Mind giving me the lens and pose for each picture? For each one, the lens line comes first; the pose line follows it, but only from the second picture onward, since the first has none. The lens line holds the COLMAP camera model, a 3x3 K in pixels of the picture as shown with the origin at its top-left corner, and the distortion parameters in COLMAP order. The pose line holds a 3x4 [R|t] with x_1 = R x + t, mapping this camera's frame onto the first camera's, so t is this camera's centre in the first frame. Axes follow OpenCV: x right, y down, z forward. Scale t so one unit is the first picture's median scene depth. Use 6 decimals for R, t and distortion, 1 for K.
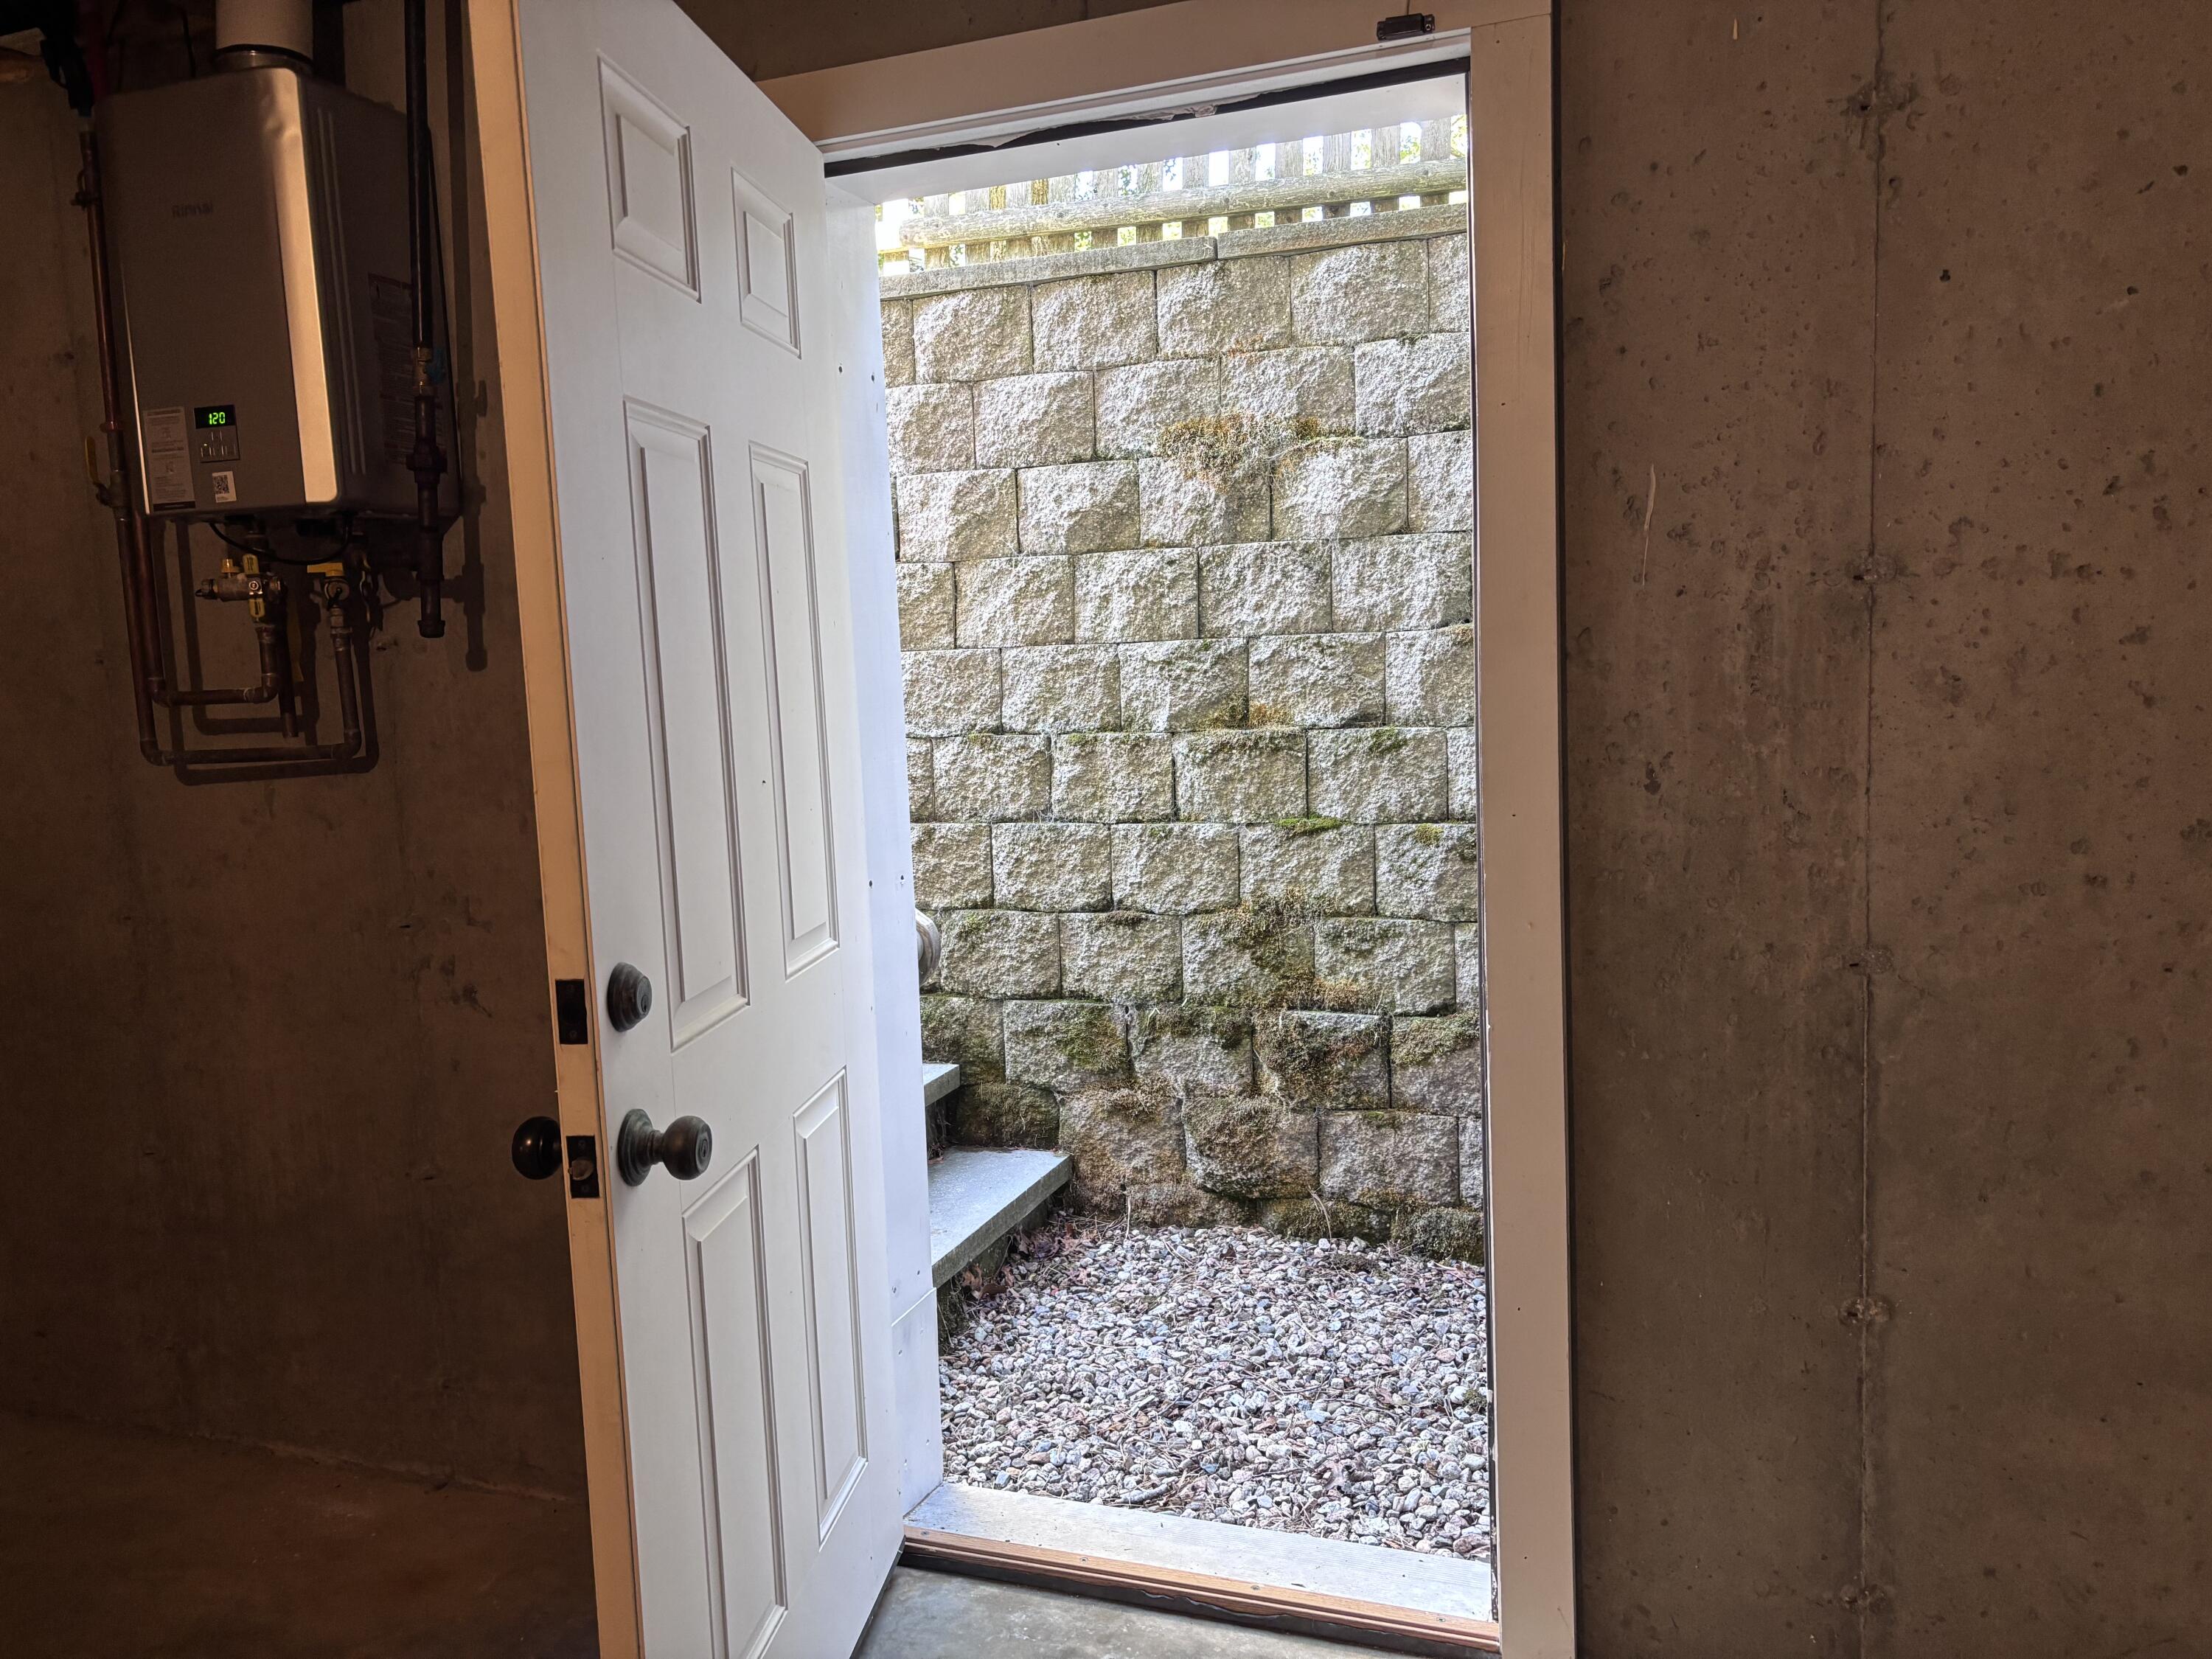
lens RADIAL K [[1655.1, 0, 1112.8], [0, 1655.1, 825.7], [0, 0, 1]] dist [0.013694, 0.006683]
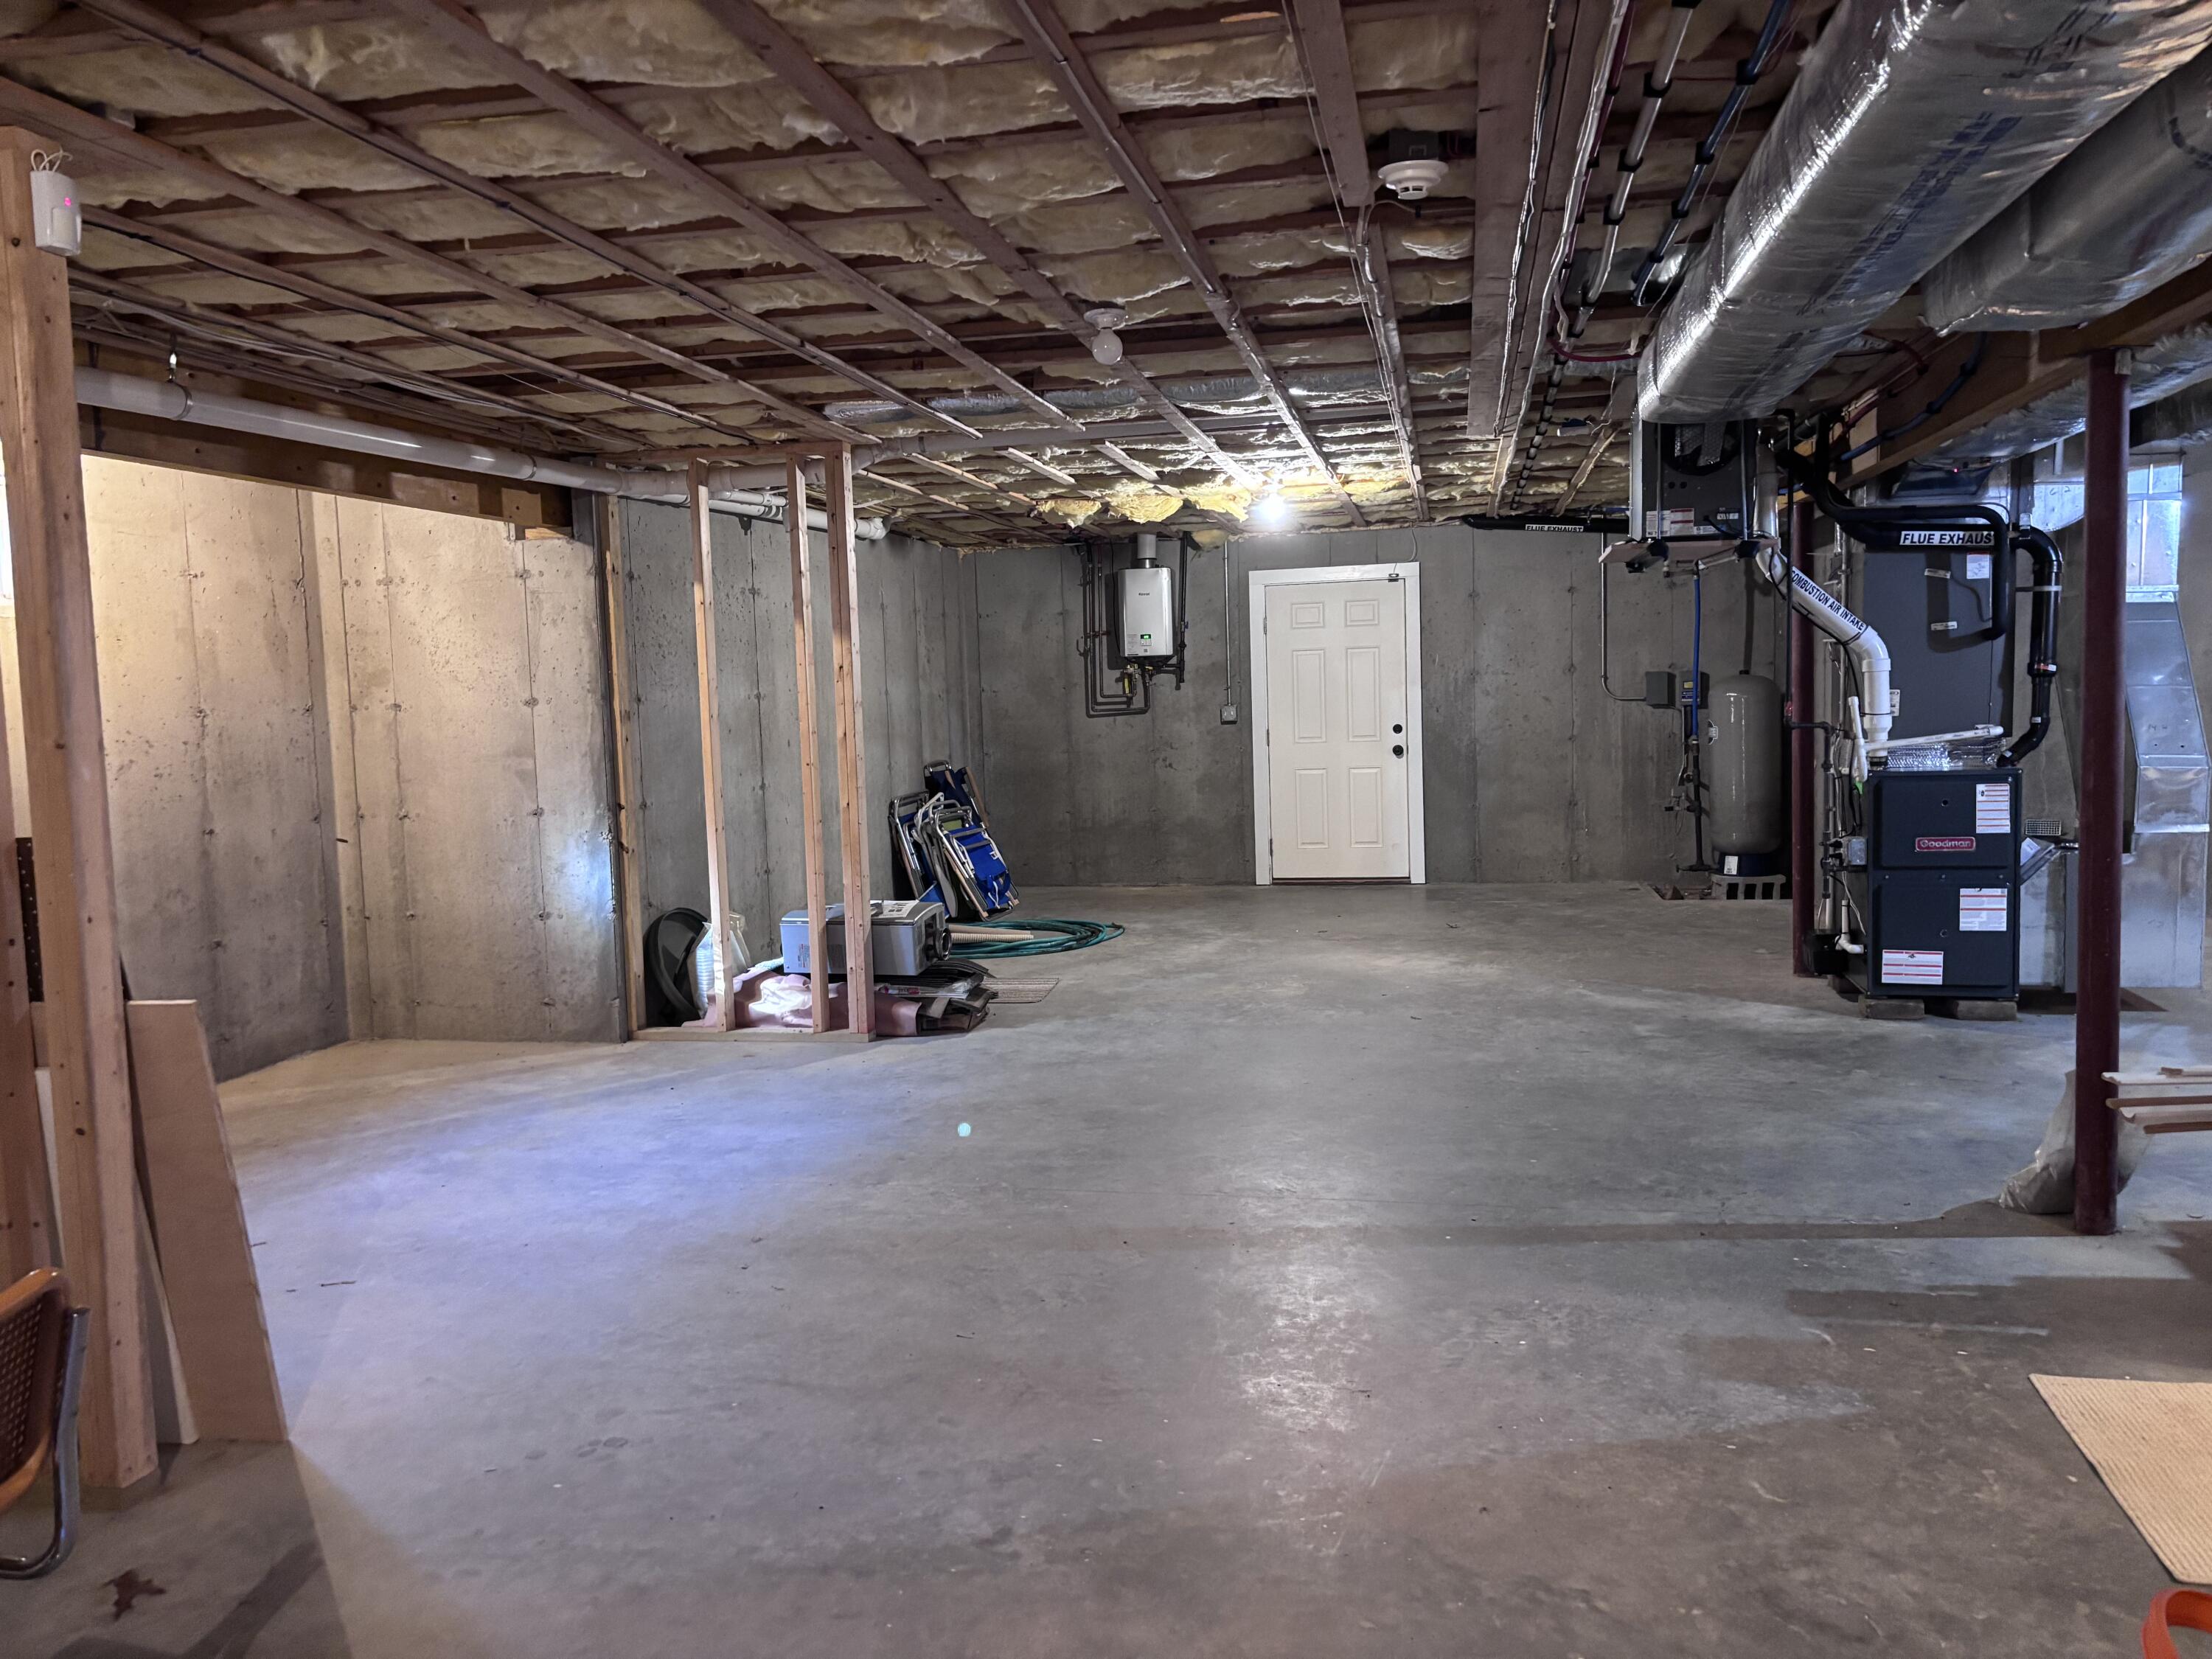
lens RADIAL K [[1655.1, 0, 1103.8], [0, 1655.1, 831.1], [0, 0, 1]] dist [0.013694, 0.006683]
pose [[0.993314, -0.001284, 0.115438, -1.080880], [0.004538, 0.999600, -0.027929, 0.399844], [-0.115356, 0.028266, 0.992922, -3.306966]]
